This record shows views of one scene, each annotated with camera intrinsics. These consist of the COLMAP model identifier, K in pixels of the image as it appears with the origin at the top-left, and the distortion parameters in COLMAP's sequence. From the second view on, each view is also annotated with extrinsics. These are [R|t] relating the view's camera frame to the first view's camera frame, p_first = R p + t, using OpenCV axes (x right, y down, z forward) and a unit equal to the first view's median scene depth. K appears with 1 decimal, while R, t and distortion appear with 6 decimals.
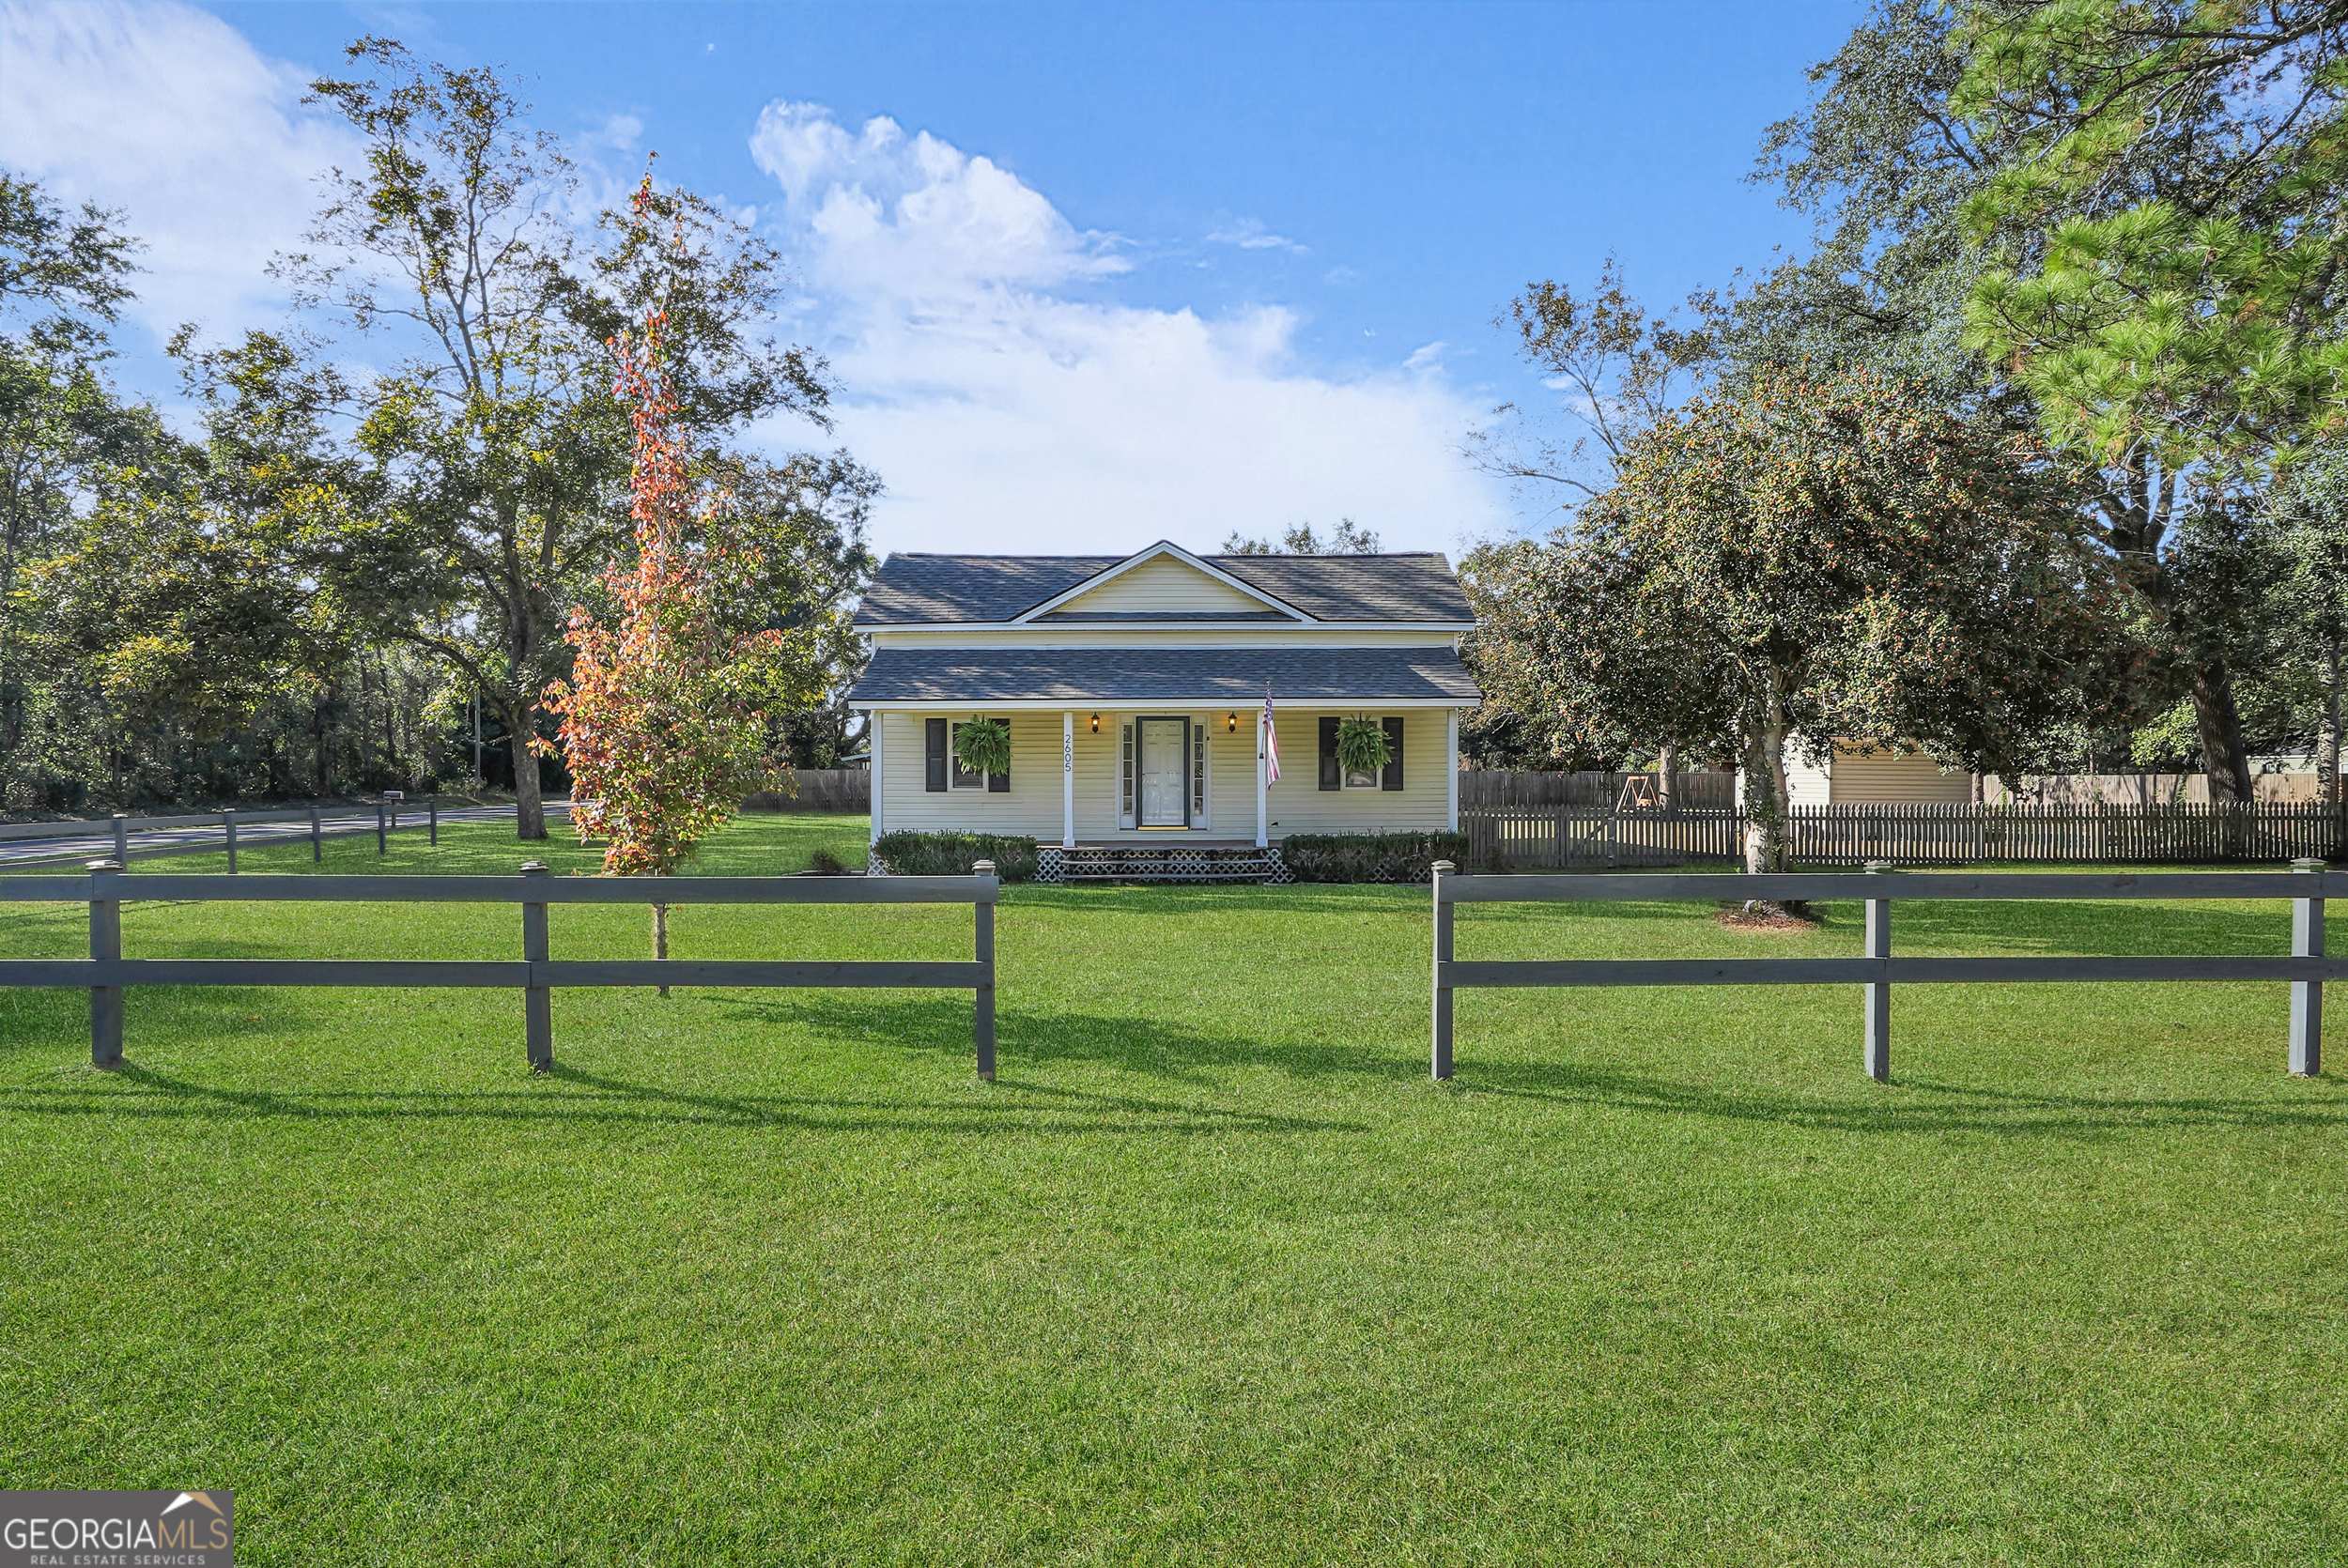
lens RADIAL K [[1089.0, 0, 1174.0], [0, 1089.0, 784.0], [0, 0, 1]] dist [-0.071095, 0.032912]
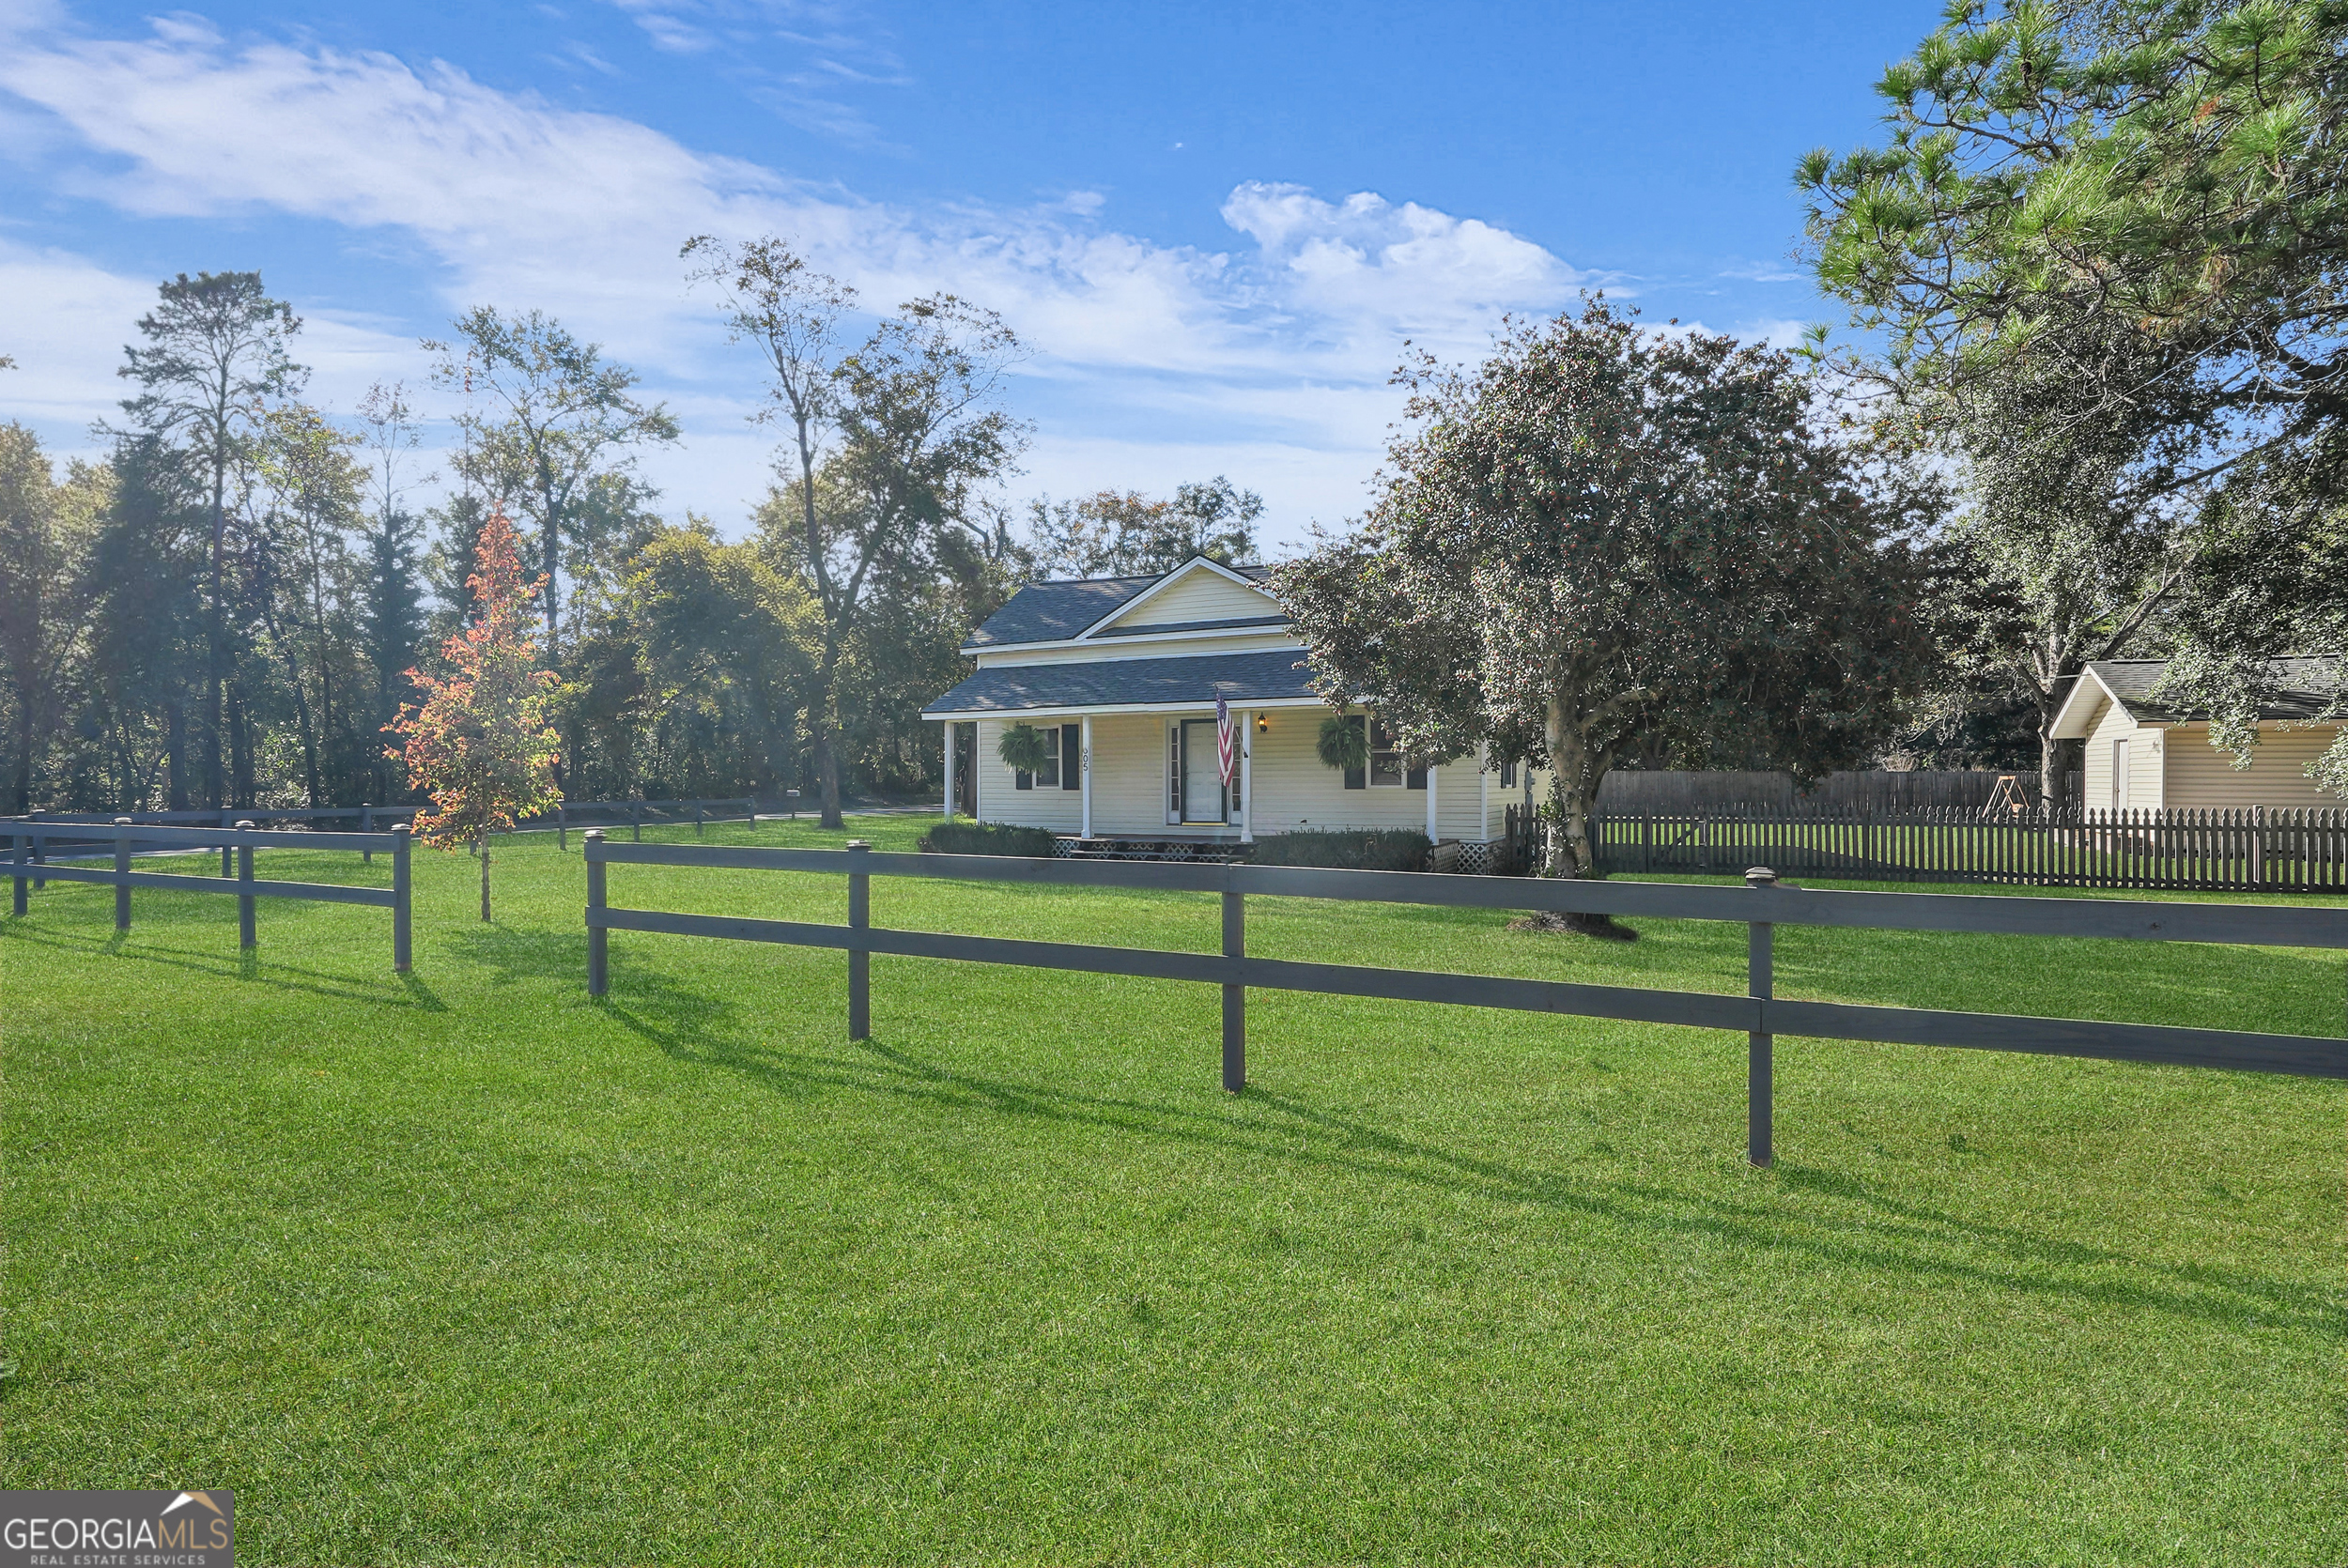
lens RADIAL K [[1075.5, 0, 1174.0], [0, 1075.5, 784.0], [0, 0, 1]] dist [-0.062730, -0.000089]
pose [[0.899797, -0.000095, -0.436308, 0.426326], [0.000101, 1.000000, -0.000011, 0.001372], [0.436308, -0.000034, 0.899797, 0.040194]]
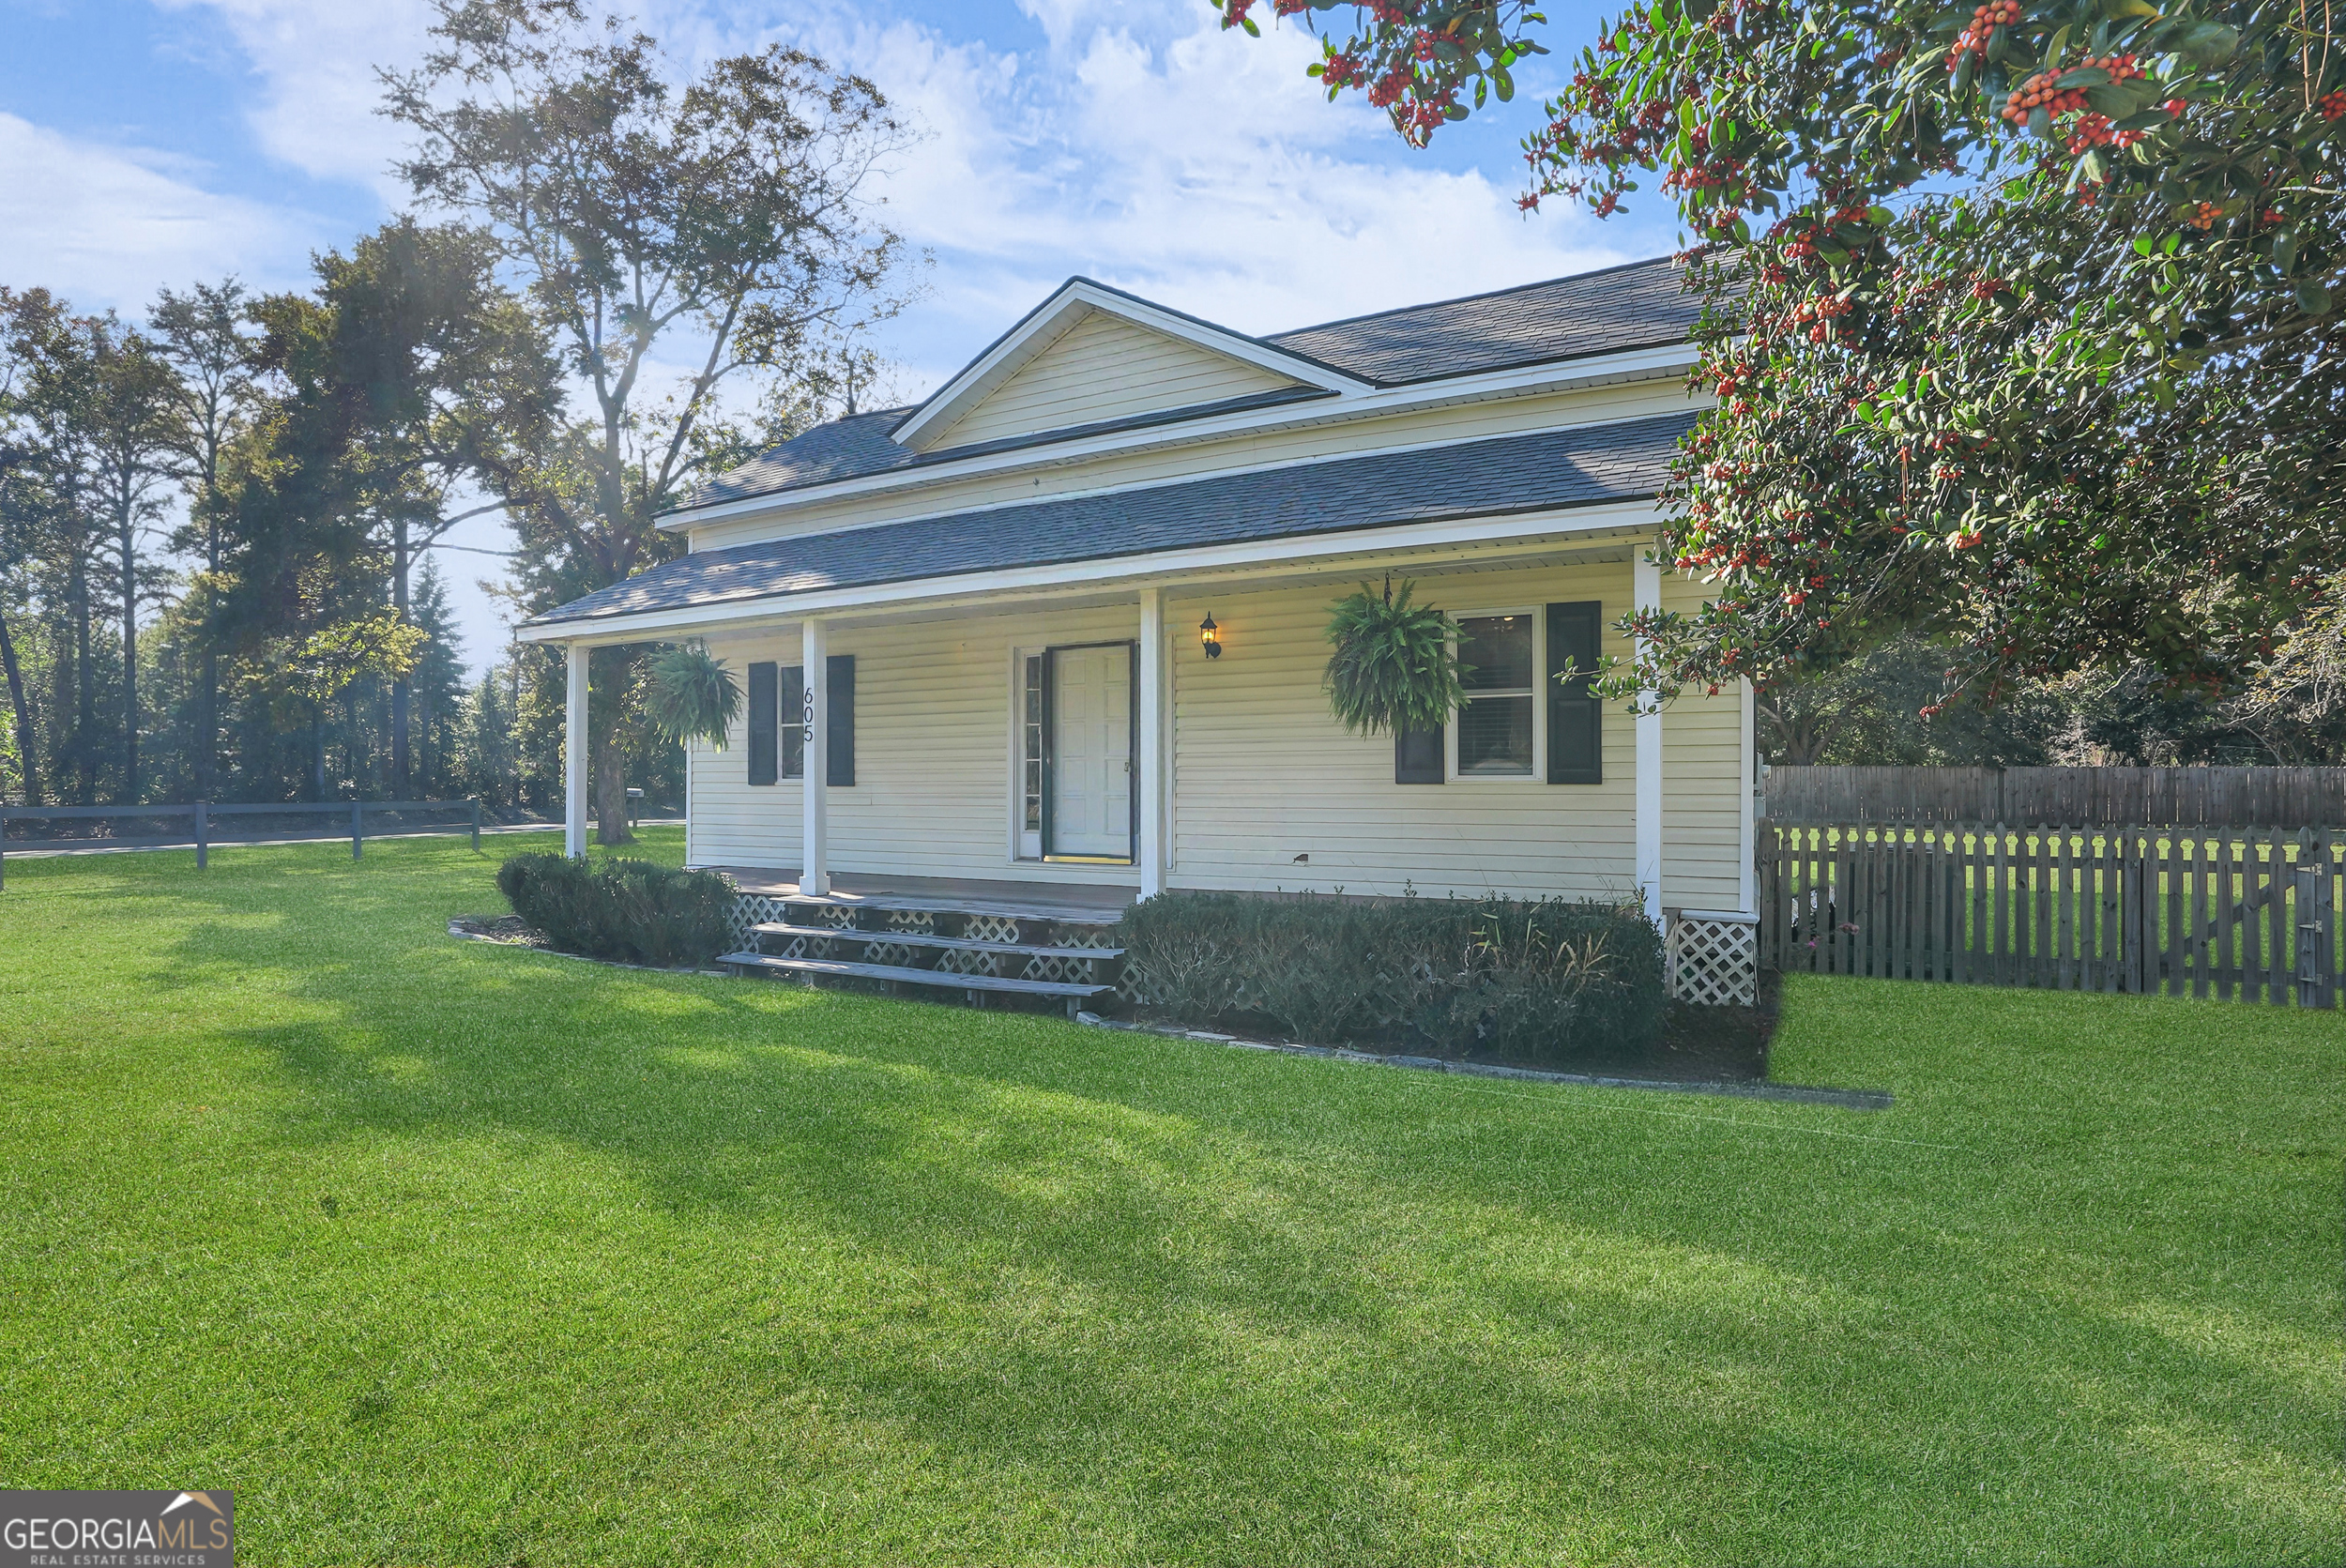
lens RADIAL K [[1088.2, 0, 1173.0], [0, 1088.2, 784.0], [0, 0, 1]] dist [-0.071095, 0.032912]
pose [[0.885809, 0.001672, -0.464046, 0.256785], [-0.002679, 0.999995, -0.001510, 0.007161], [0.464042, 0.002580, 0.885810, 0.580864]]
